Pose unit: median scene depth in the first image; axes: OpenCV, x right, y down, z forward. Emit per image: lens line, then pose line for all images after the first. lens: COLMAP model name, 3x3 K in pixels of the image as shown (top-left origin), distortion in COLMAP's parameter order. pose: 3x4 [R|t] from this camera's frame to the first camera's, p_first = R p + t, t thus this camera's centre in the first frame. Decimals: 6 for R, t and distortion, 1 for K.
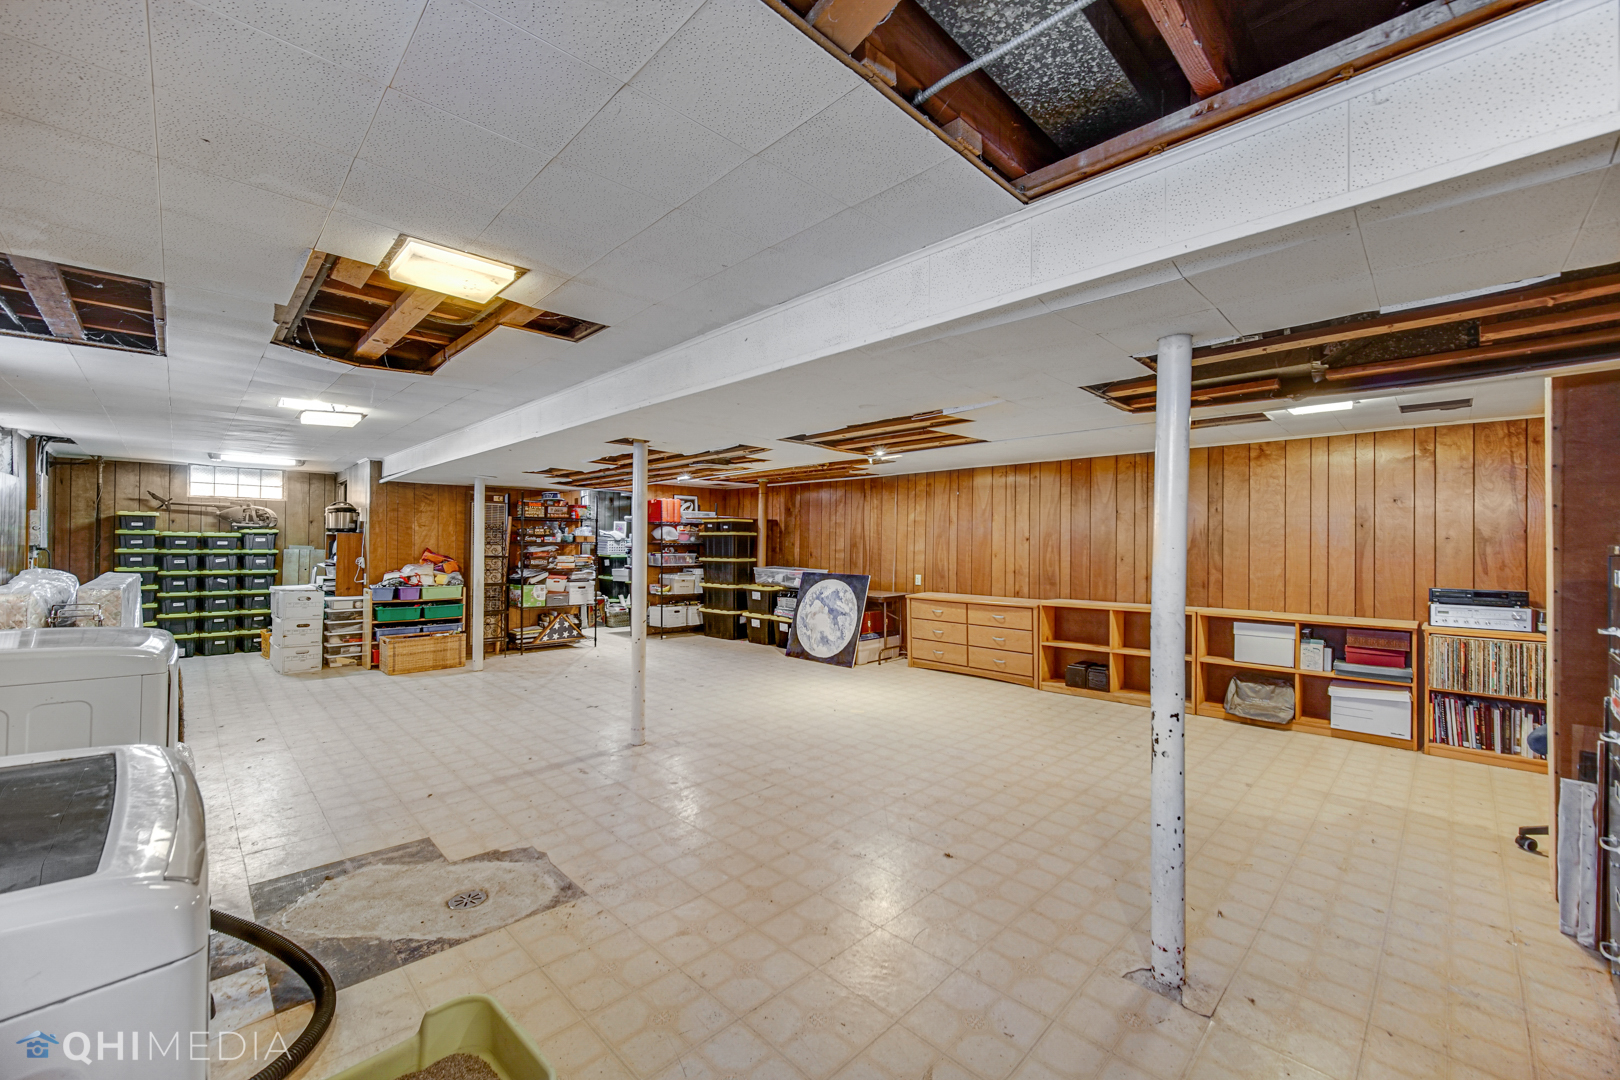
lens RADIAL K [[638.8, 0, 809.4], [0, 638.8, 539.3], [0, 0, 1]] dist [-0.000554, -0.000473]
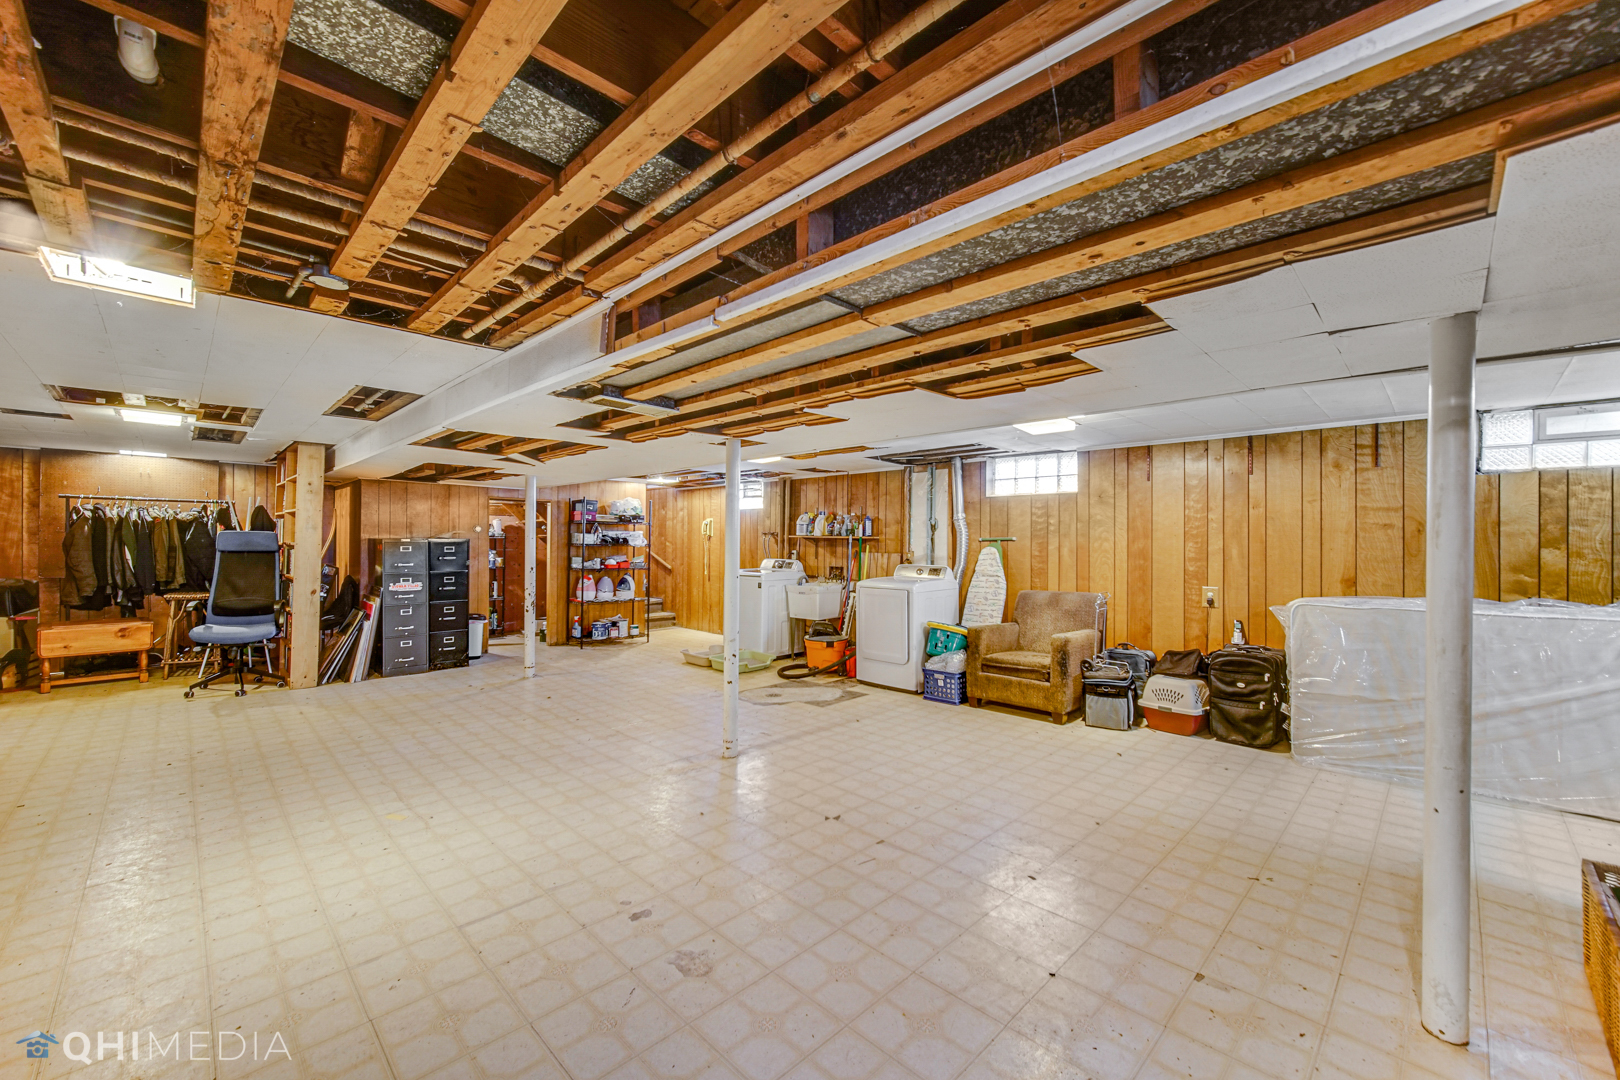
lens RADIAL K [[638.8, 0, 810.4], [0, 638.8, 541.5], [0, 0, 1]] dist [-0.000554, -0.000473]
pose [[-0.999824, -0.017366, -0.007121, -0.374222], [-0.017311, 0.999820, -0.007786, 0.005884], [0.007255, -0.007662, -0.999944, 1.949166]]
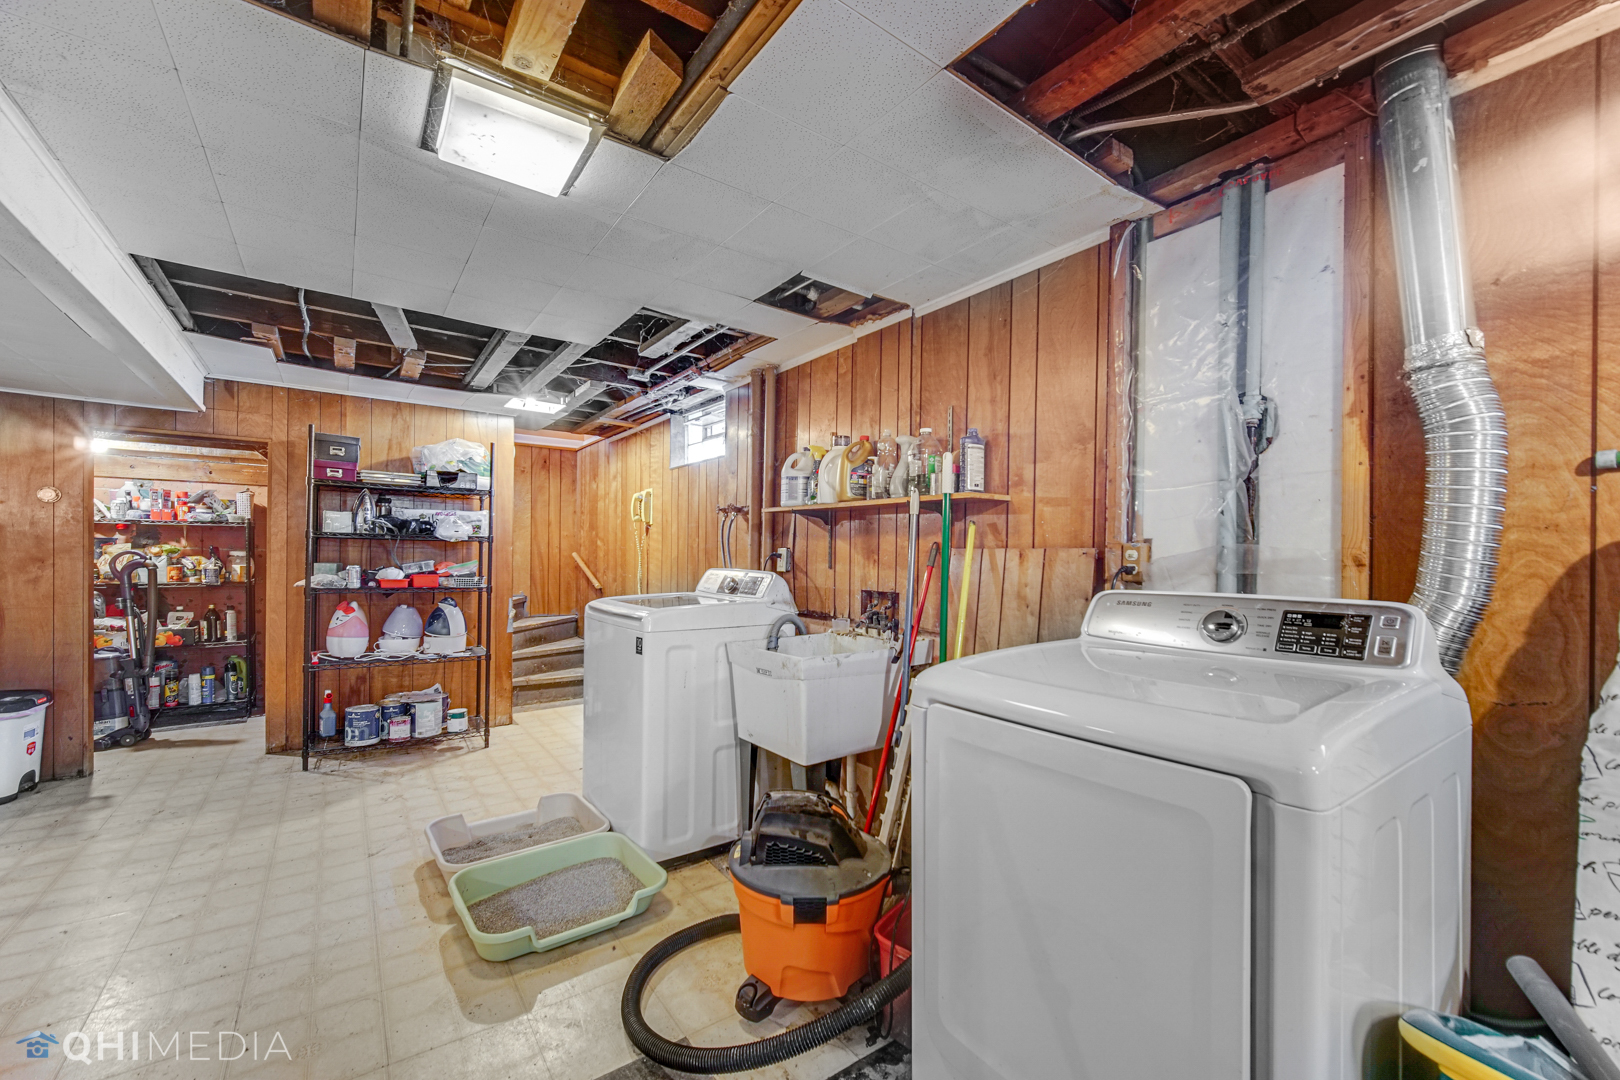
lens RADIAL K [[638.8, 0, 813.6], [0, 638.8, 562.4], [0, 0, 1]] dist [-0.000554, -0.000473]
pose [[-0.988884, -0.021206, 0.147170, -0.487652], [-0.020996, 0.999775, 0.002982, 0.032666], [-0.147200, -0.000141, -0.989107, 0.792962]]
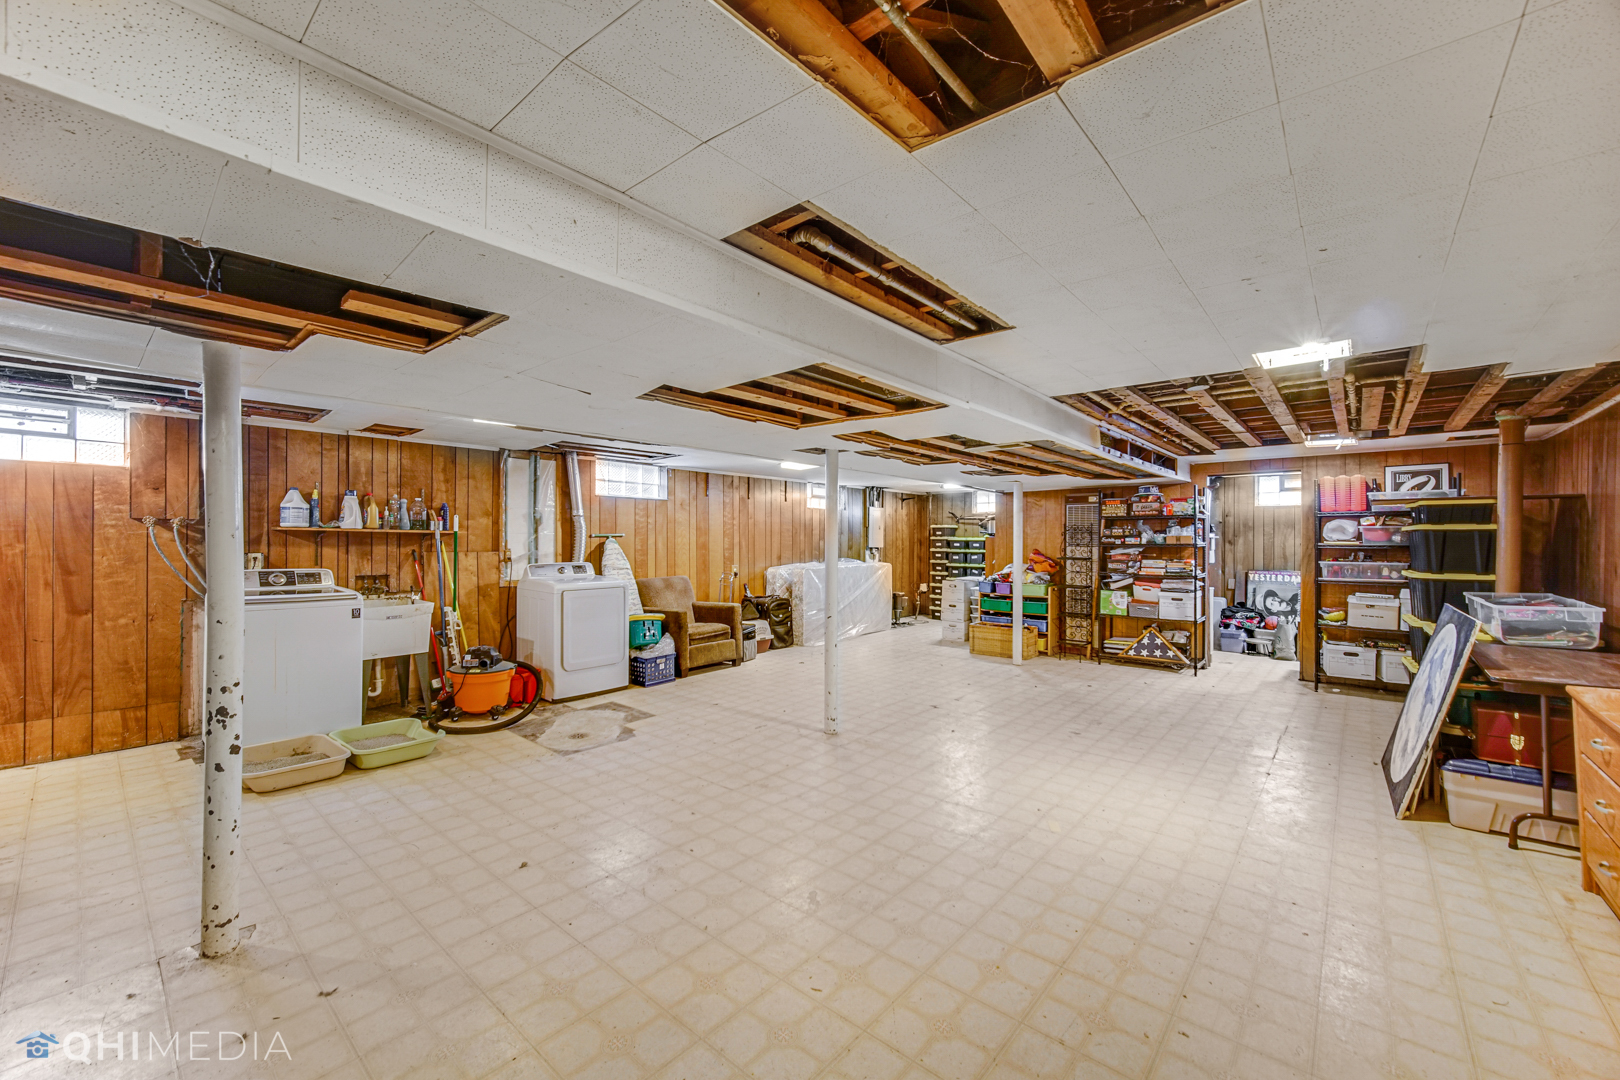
lens RADIAL K [[638.8, 0, 807.0], [0, 638.8, 535.4], [0, 0, 1]] dist [-0.000554, -0.000473]
pose [[0.076412, -0.015981, -0.996948, 0.790245], [0.003912, 0.999869, -0.015728, 0.009121], [0.997069, -0.002699, 0.076464, 0.877631]]
